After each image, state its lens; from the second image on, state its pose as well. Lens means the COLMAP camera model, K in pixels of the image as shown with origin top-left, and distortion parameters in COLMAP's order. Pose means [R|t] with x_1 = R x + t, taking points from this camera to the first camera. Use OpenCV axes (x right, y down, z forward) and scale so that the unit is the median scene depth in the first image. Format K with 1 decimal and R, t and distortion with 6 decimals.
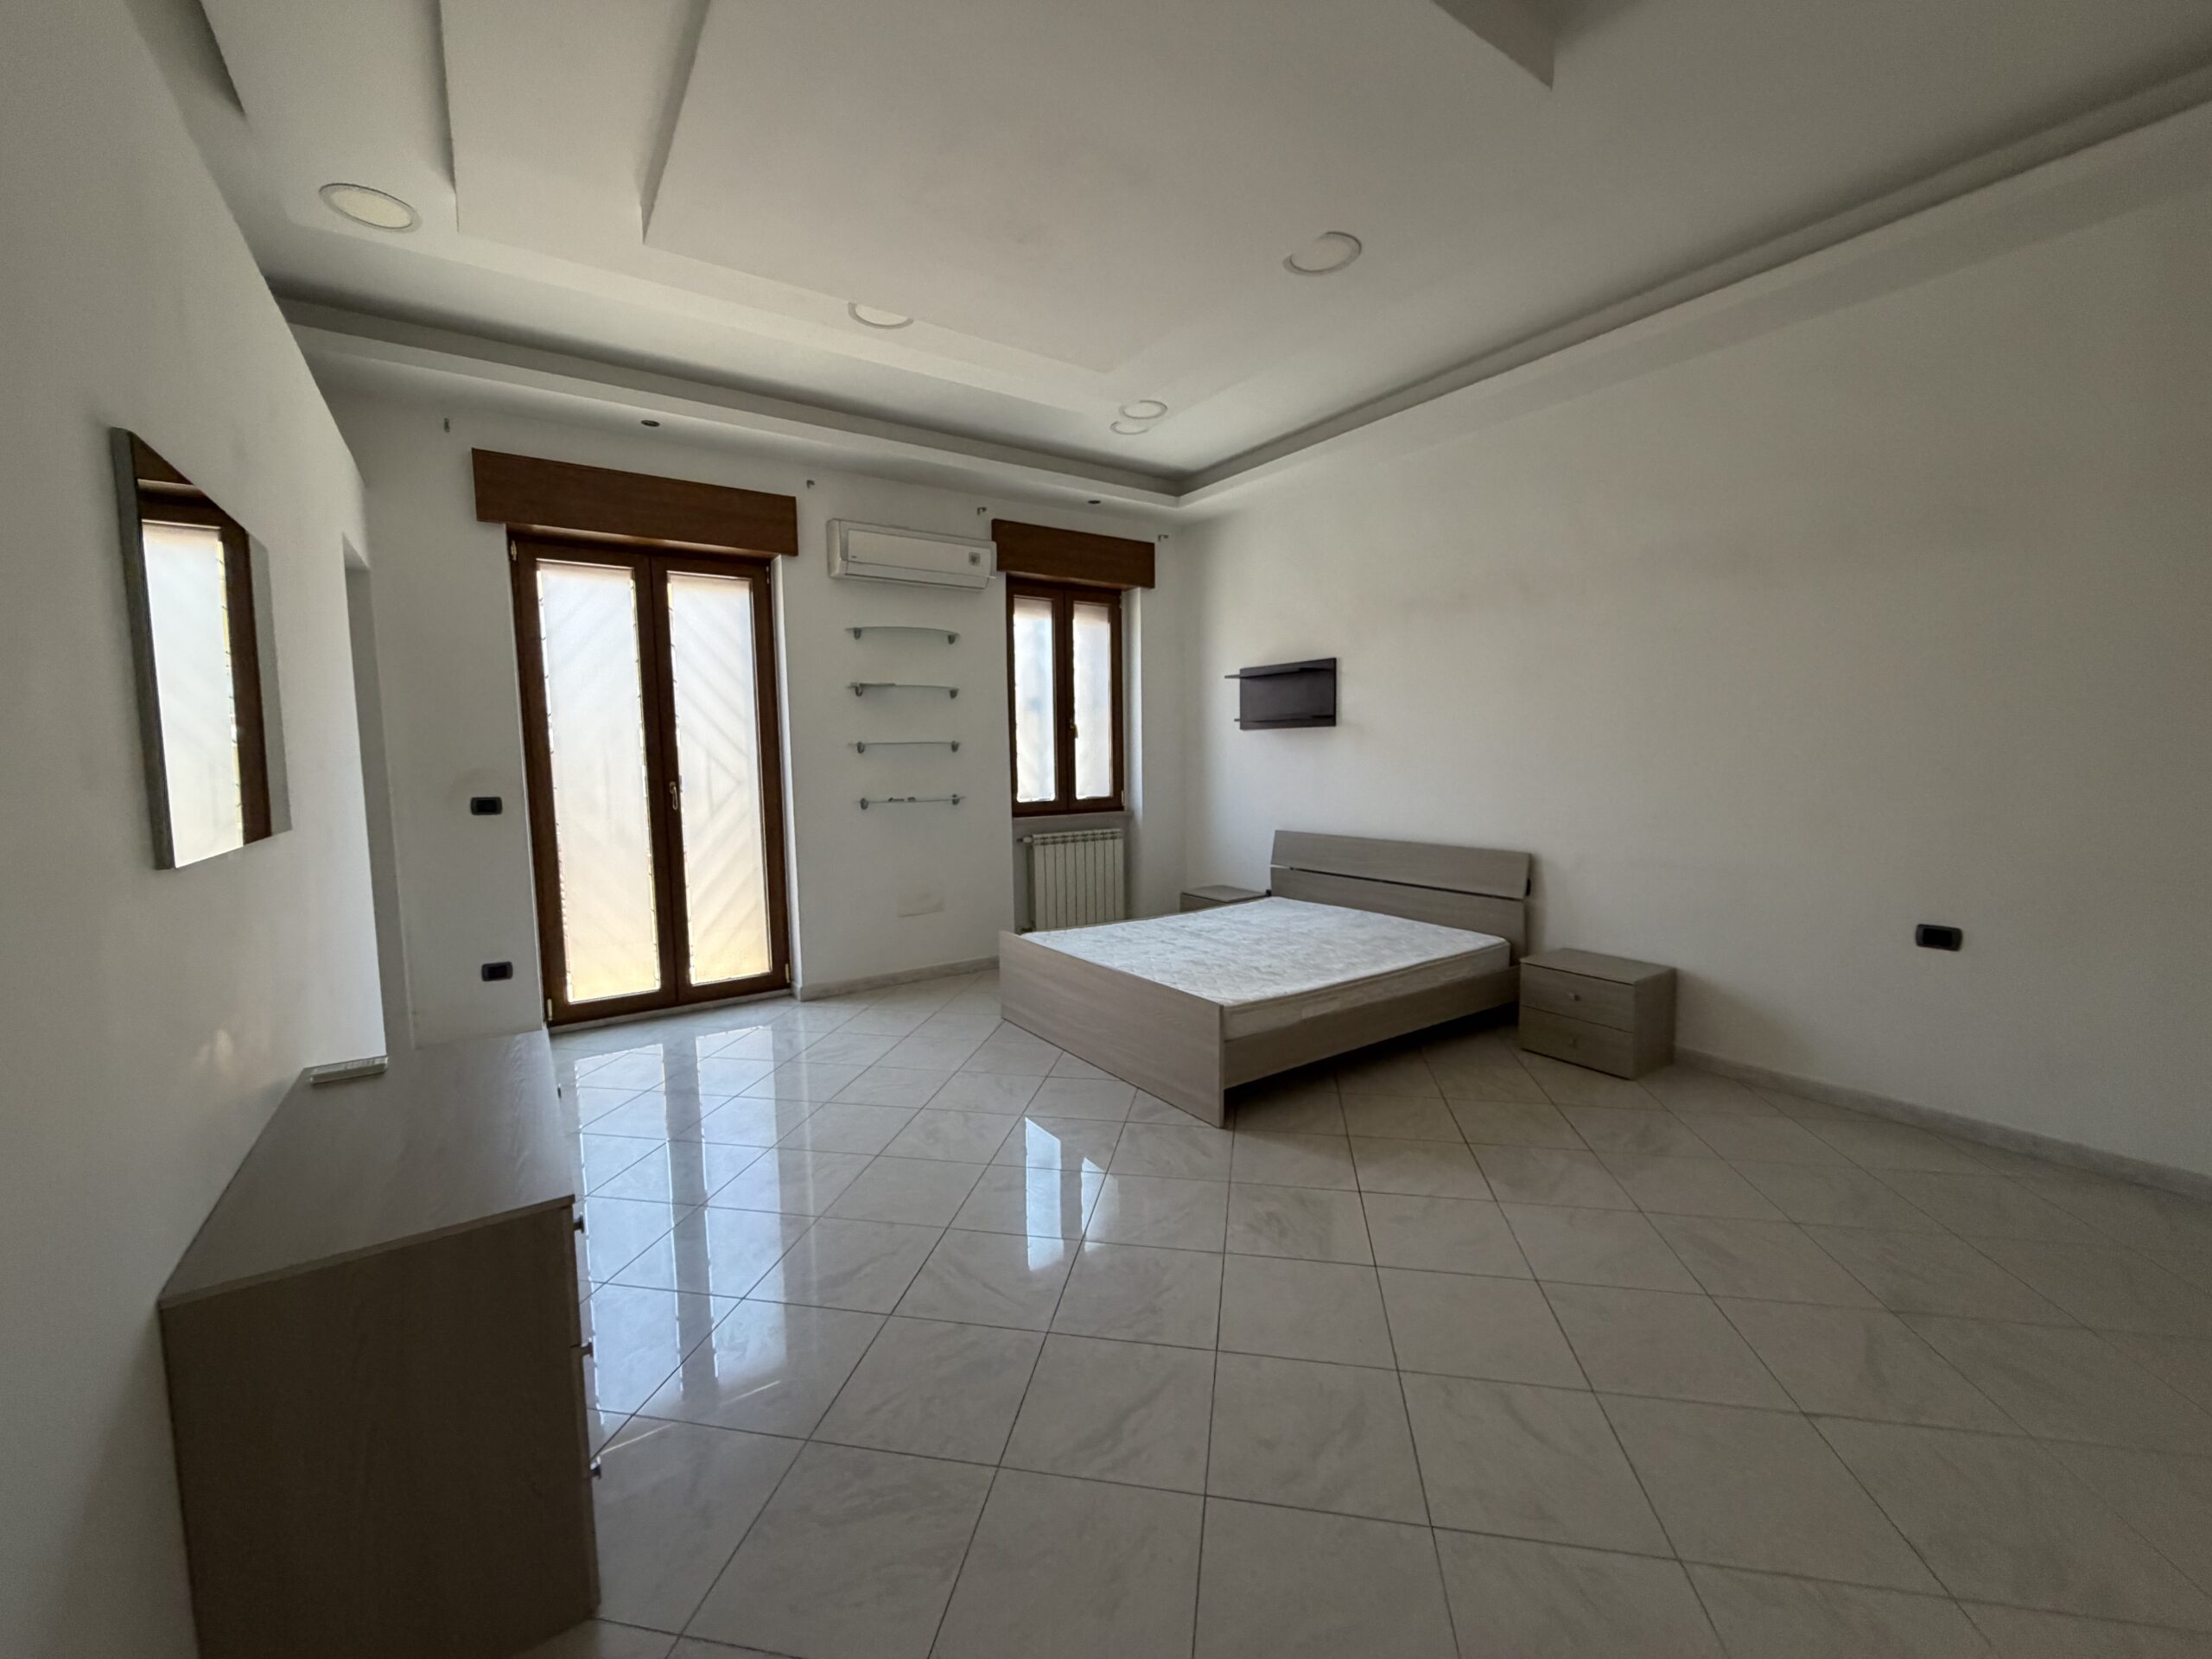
lens RADIAL K [[881.0, 0, 1102.0], [0, 881.0, 827.8], [0, 0, 1]] dist [-0.001430, 0.000045]
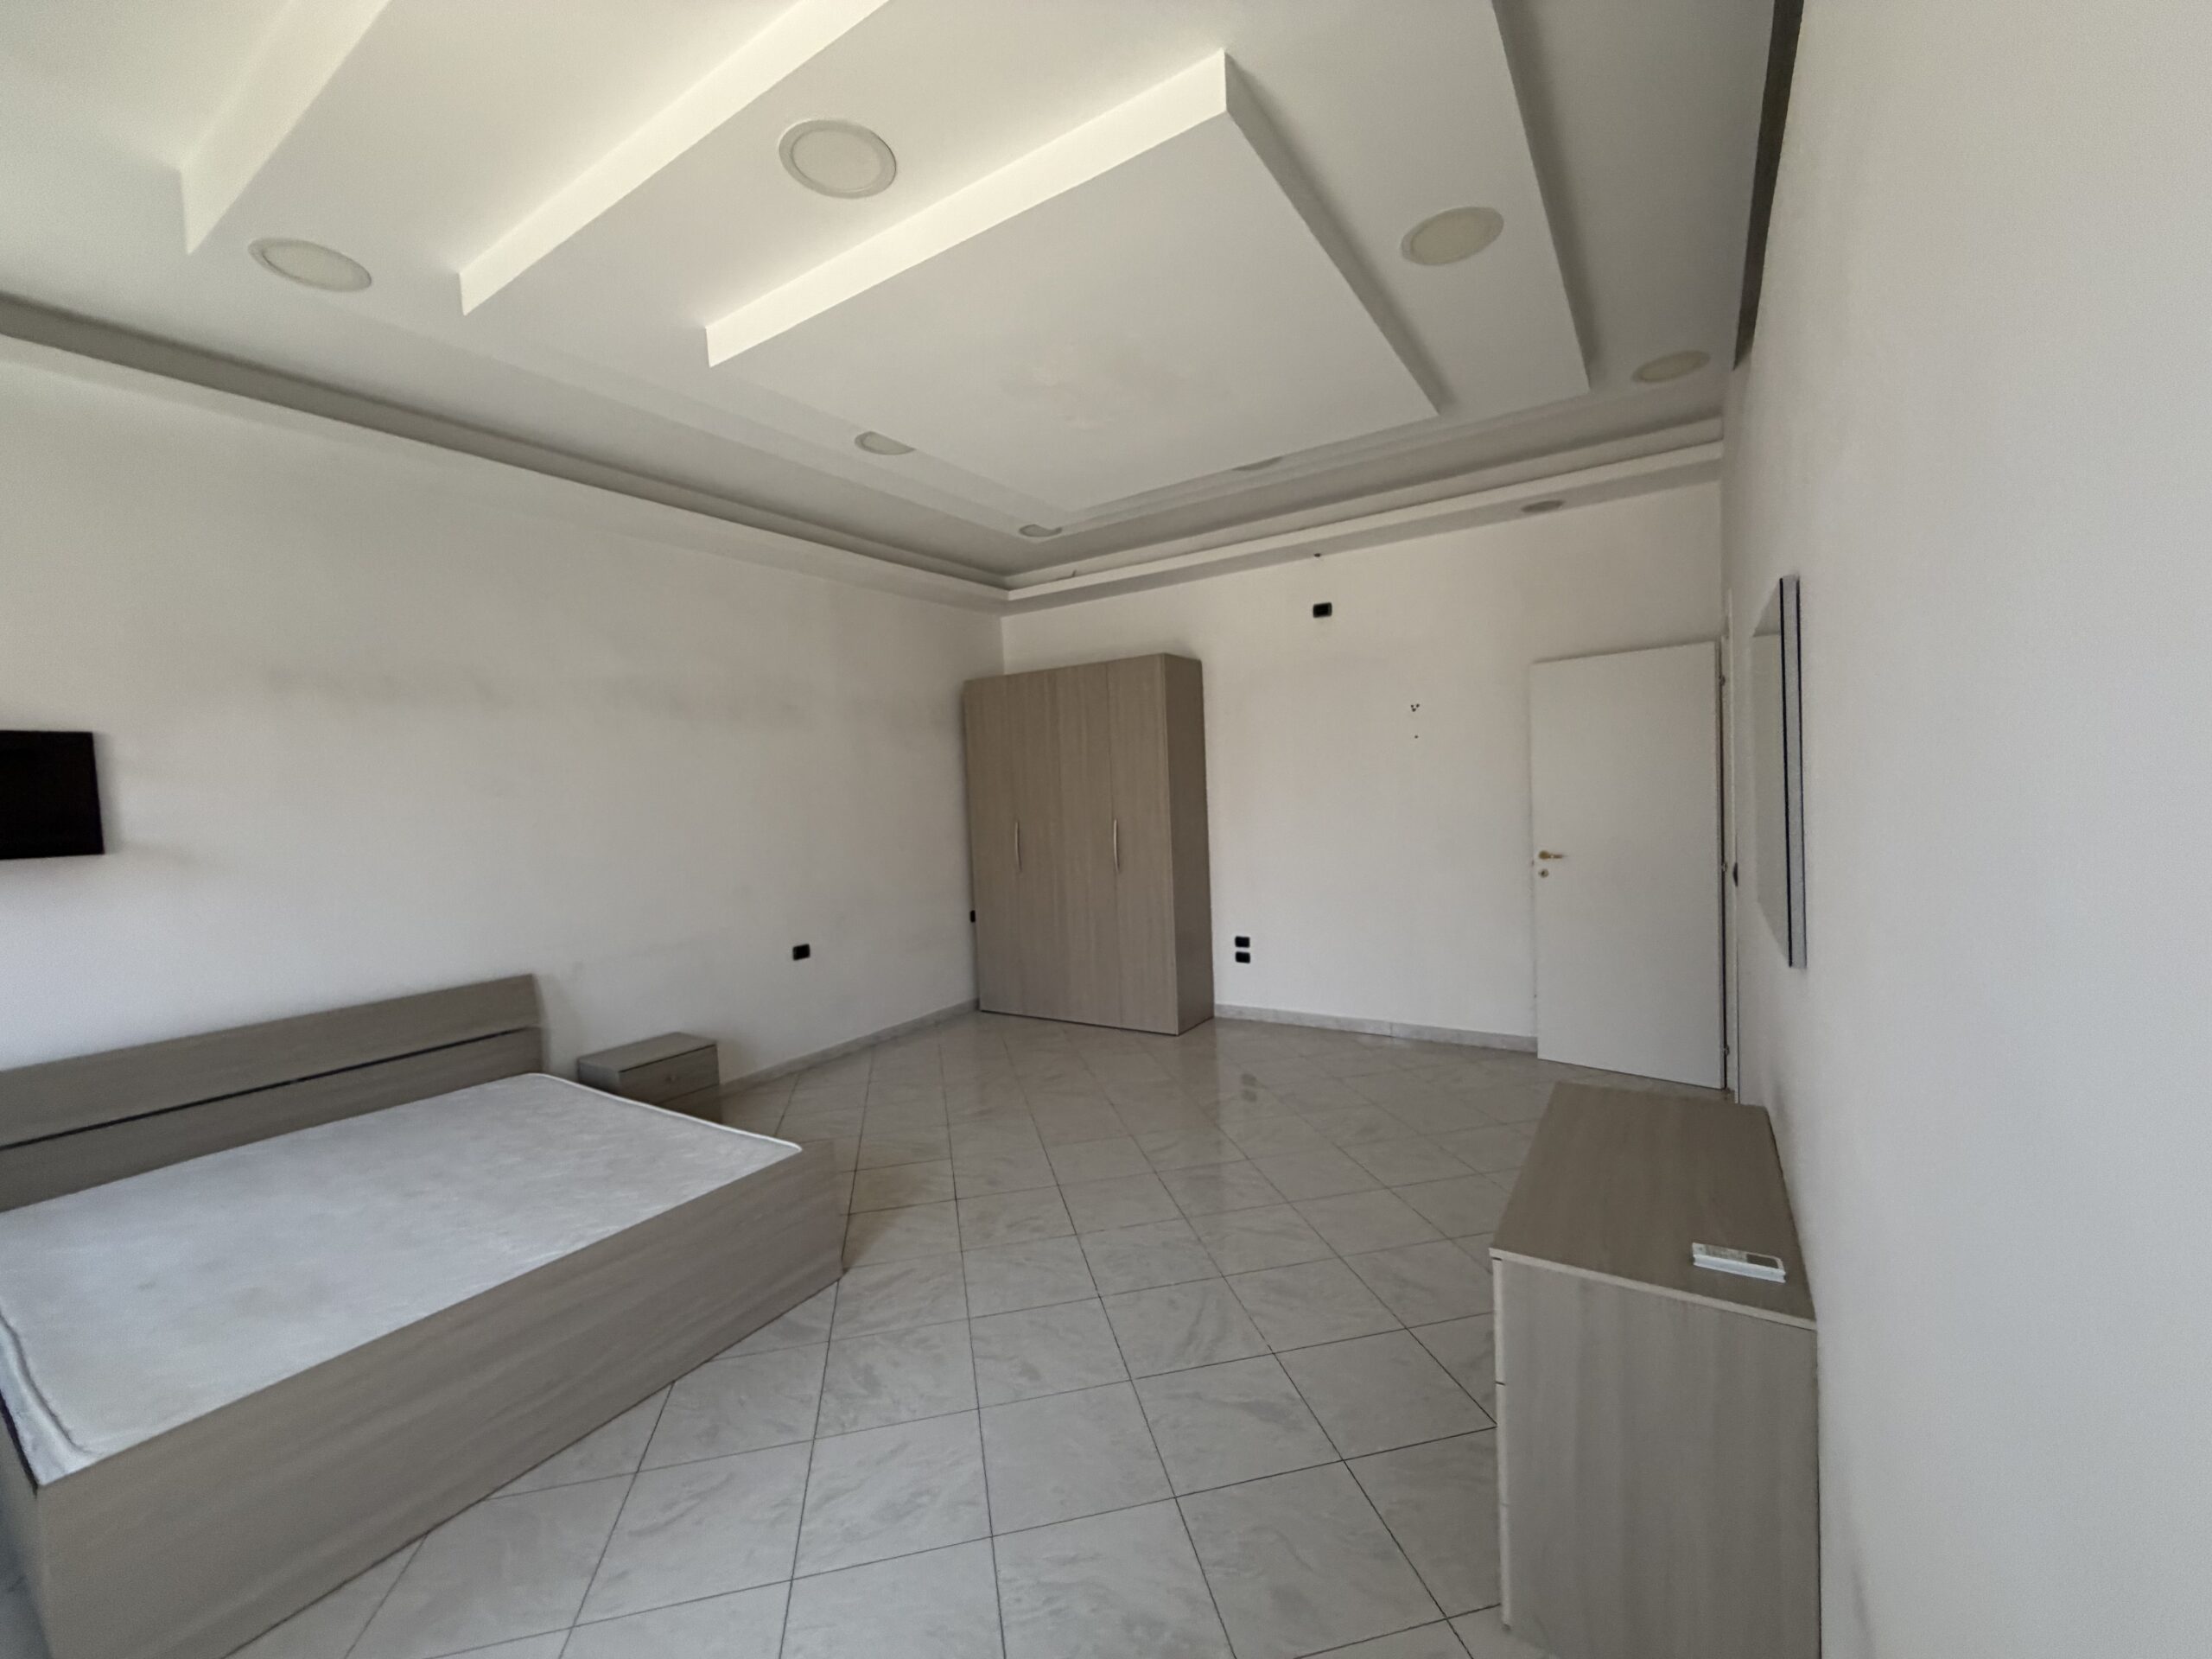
lens RADIAL K [[881.0, 0, 1102.1], [0, 881.0, 830.1], [0, 0, 1]] dist [-0.001430, 0.000045]
pose [[-0.377314, -0.009823, 0.926033, -0.592827], [0.136108, 0.988497, 0.065943, -0.099366], [-0.916029, 0.150921, -0.371637, 0.763042]]
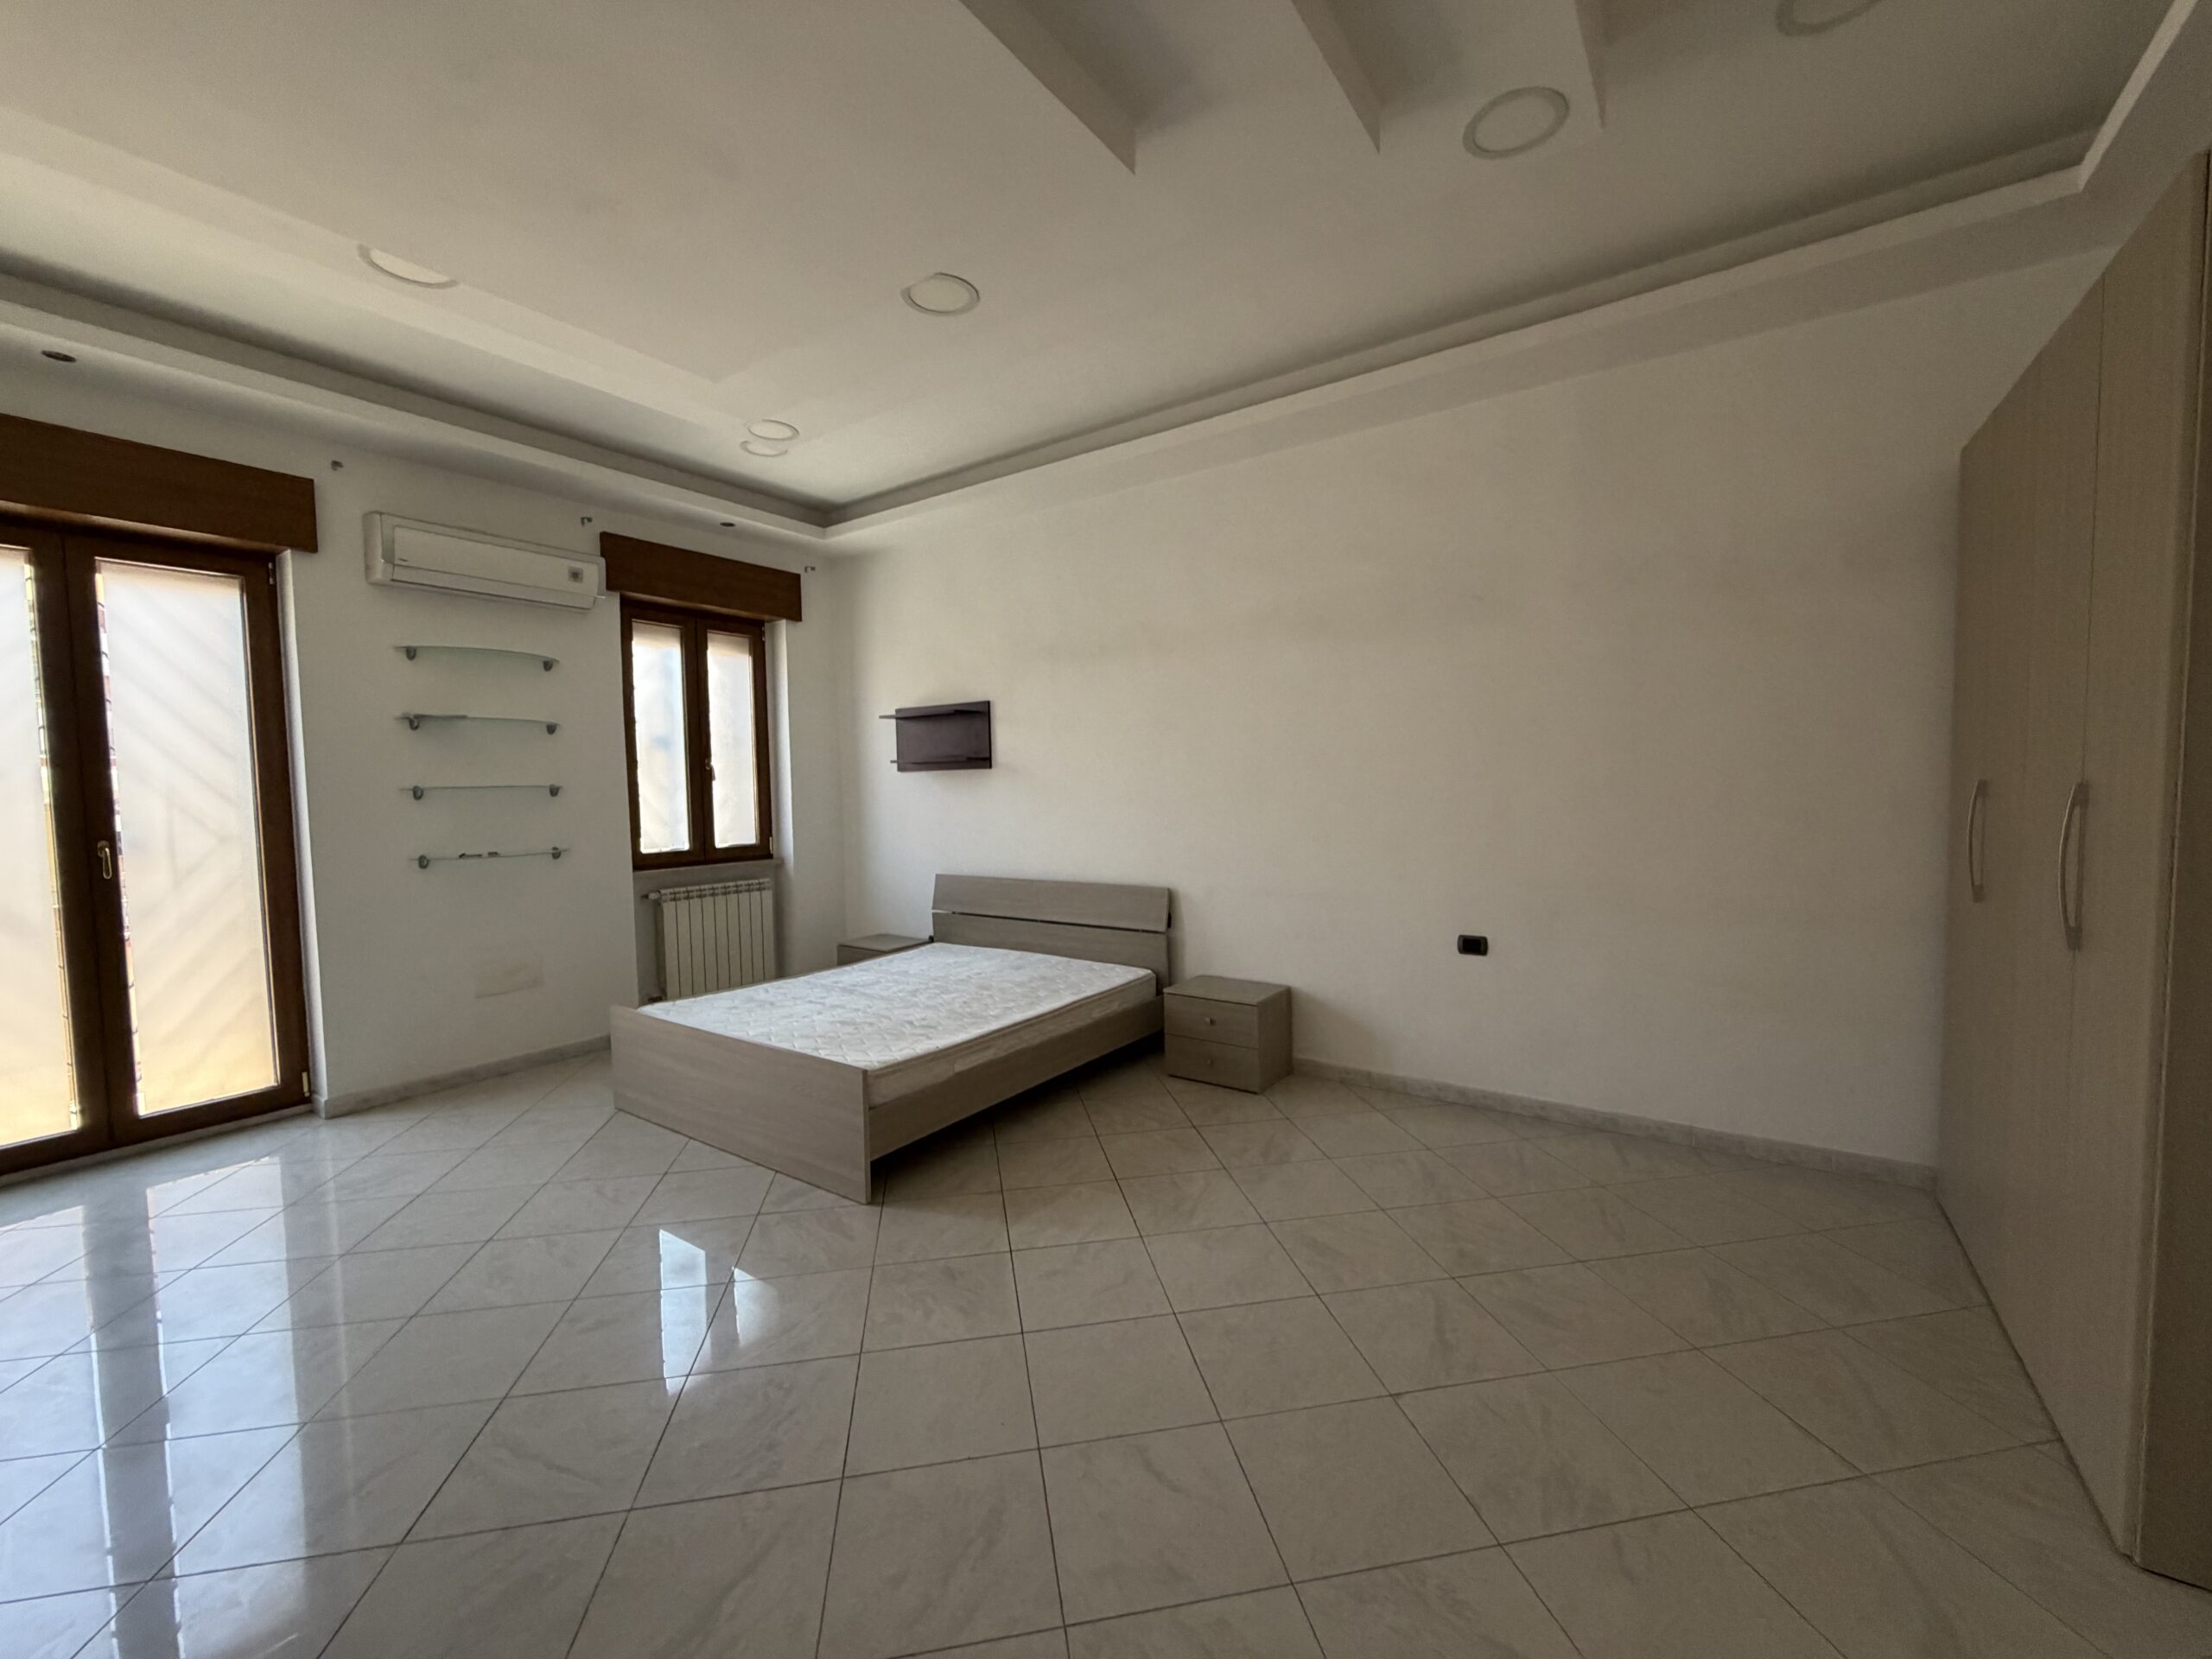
lens RADIAL K [[881.0, 0, 1103.0], [0, 881.0, 826.3], [0, 0, 1]] dist [-0.001430, 0.000045]
pose [[0.936187, -0.019150, 0.350979, 0.036839], [0.035436, 0.998570, -0.040037, -0.006210], [-0.349711, 0.049920, 0.935527, 0.024813]]
